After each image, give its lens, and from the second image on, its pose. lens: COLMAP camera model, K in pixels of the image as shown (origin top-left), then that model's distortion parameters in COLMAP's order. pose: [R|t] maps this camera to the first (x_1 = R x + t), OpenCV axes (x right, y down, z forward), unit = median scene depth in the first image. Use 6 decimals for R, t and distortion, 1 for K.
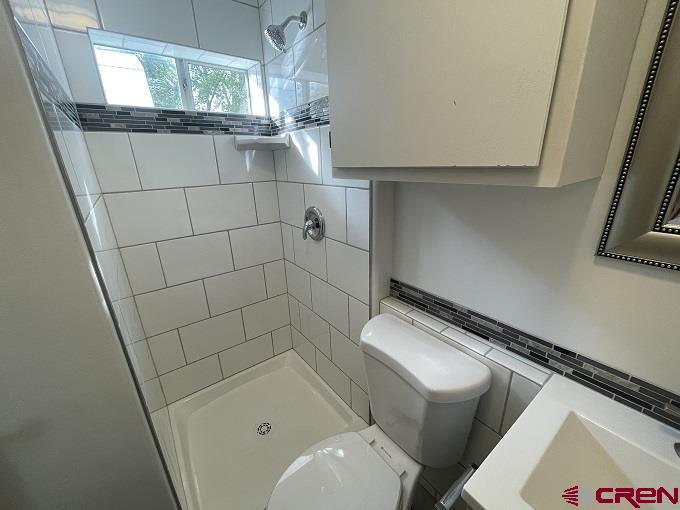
lens RADIAL K [[275.7, 0, 340.2], [0, 275.7, 252.6], [0, 0, 1]] dist [-0.002556, -0.000272]
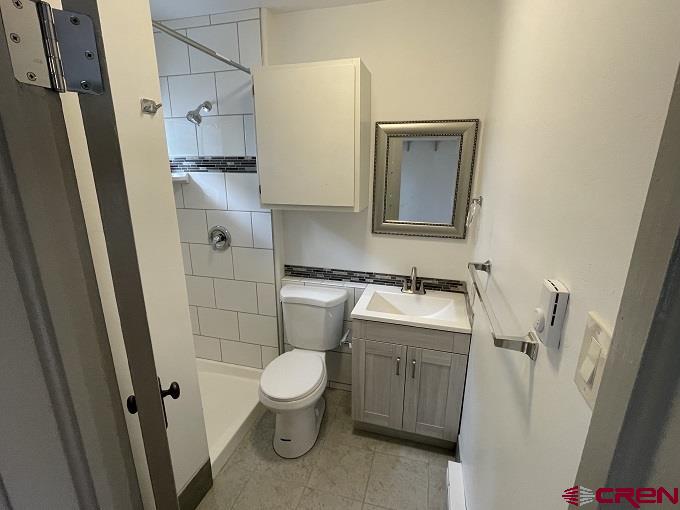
lens RADIAL K [[333.5, 0, 340.0], [0, 333.5, 255.0], [0, 0, 1]] dist [-0.003143, -0.000232]
pose [[0.799251, -0.128803, 0.587032, -0.671386], [0.164026, 0.986432, -0.006886, 0.096939], [-0.578180, 0.101792, 0.809534, -0.763510]]
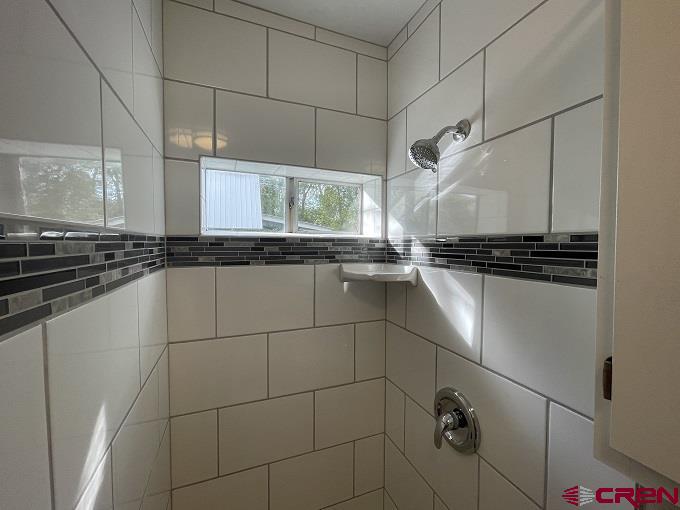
lens RADIAL K [[284.1, 0, 340.0], [0, 284.1, 255.0], [0, 0, 1]] dist [-0.002048, -0.000182]
pose [[0.962597, 0.044598, -0.267242, -0.206949], [-0.116037, 0.959181, -0.257891, -0.288104], [0.244832, 0.279256, 0.928479, 0.310701]]
